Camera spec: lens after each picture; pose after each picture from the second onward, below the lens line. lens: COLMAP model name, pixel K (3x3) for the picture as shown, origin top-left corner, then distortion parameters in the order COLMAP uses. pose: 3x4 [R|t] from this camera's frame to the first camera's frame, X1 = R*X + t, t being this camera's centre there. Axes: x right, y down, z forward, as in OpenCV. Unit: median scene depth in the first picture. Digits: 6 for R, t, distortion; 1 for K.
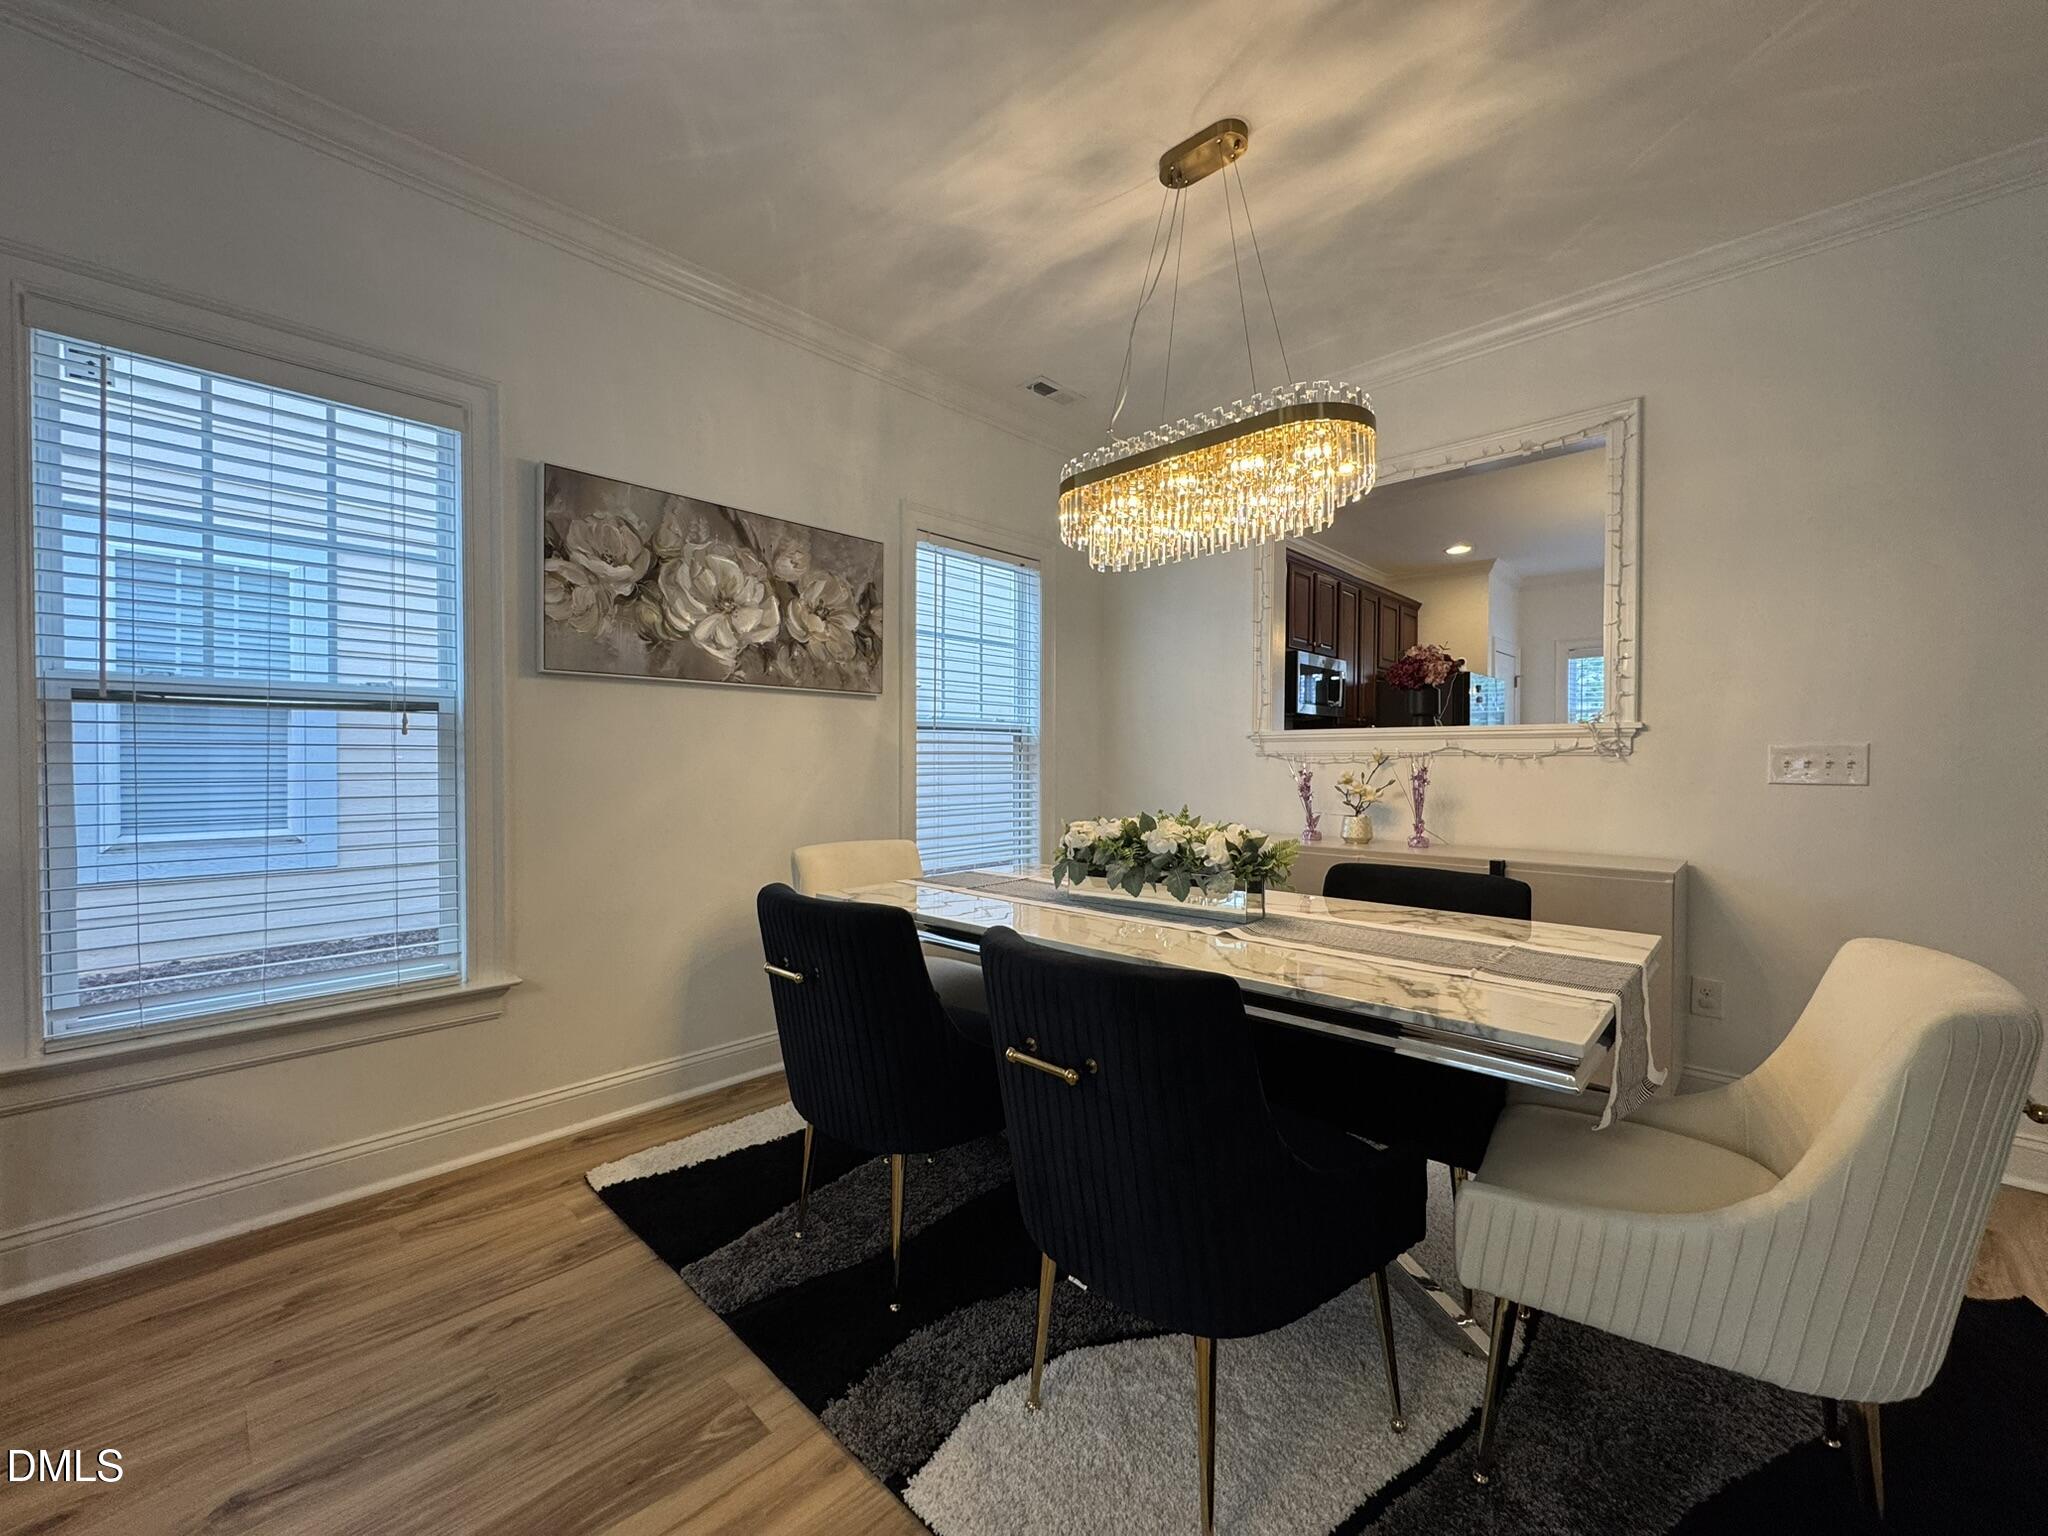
lens RADIAL K [[816.8, 0, 1010.3], [0, 816.8, 764.4], [0, 0, 1]] dist [-0.002856, 0.000358]
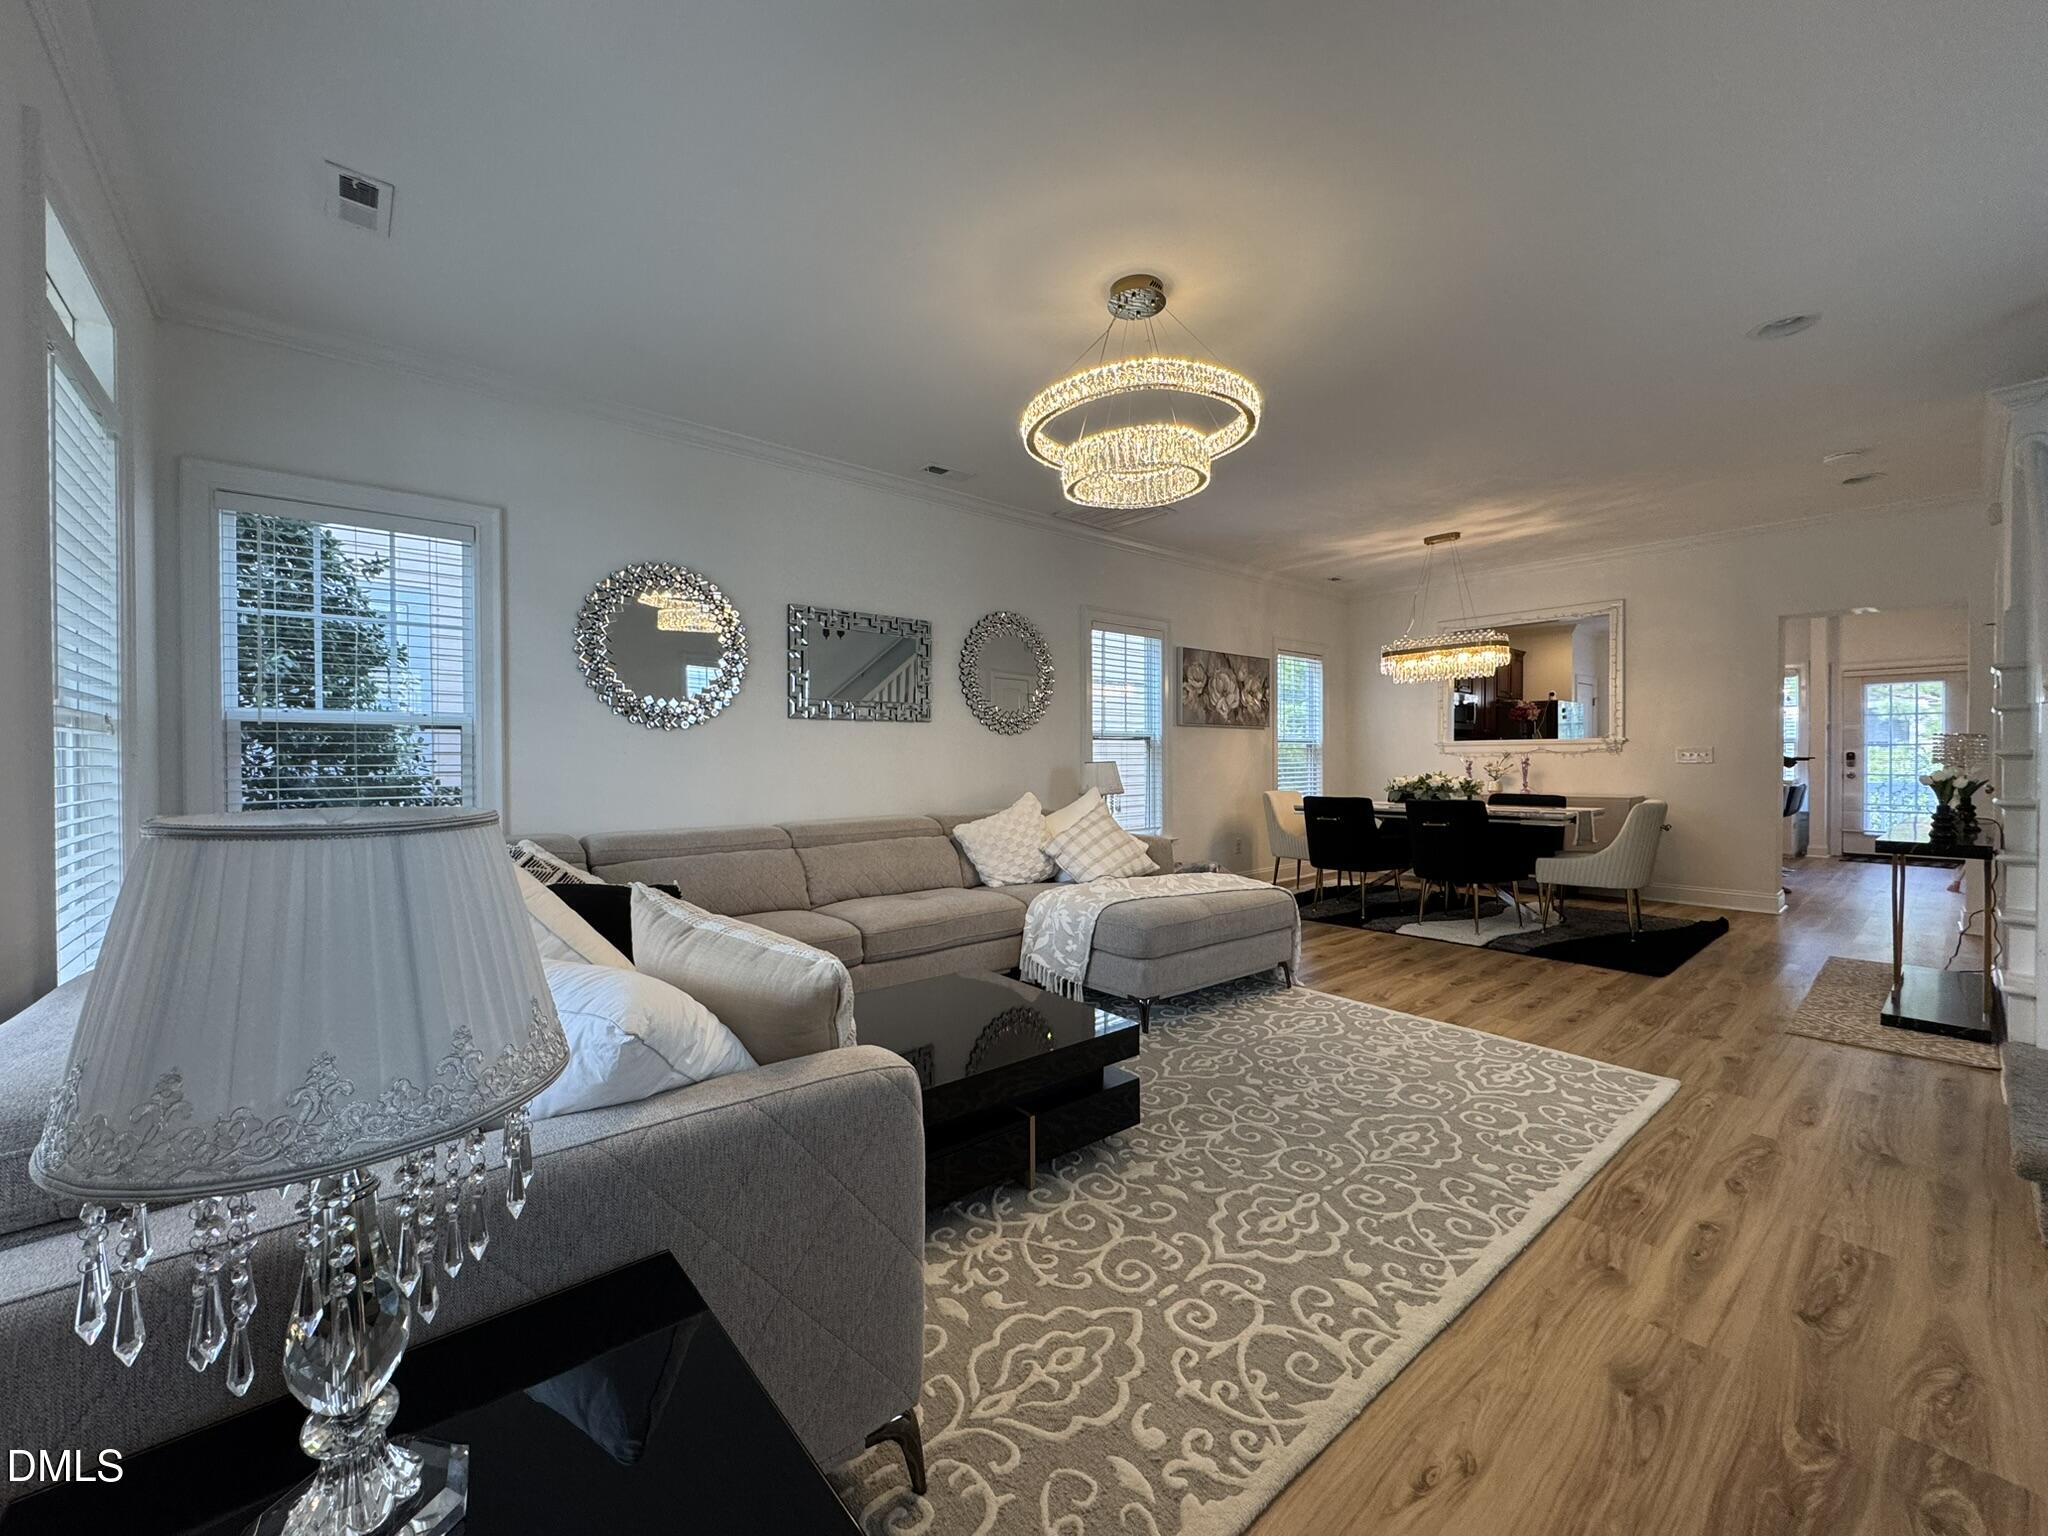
lens RADIAL K [[816.8, 0, 1016.5], [0, 816.8, 760.7], [0, 0, 1]] dist [-0.002856, 0.000358]
pose [[0.995590, -0.006728, -0.093573, -0.700317], [0.006387, 0.999972, -0.003936, 0.010566], [0.093597, 0.003321, 0.995605, -1.402880]]
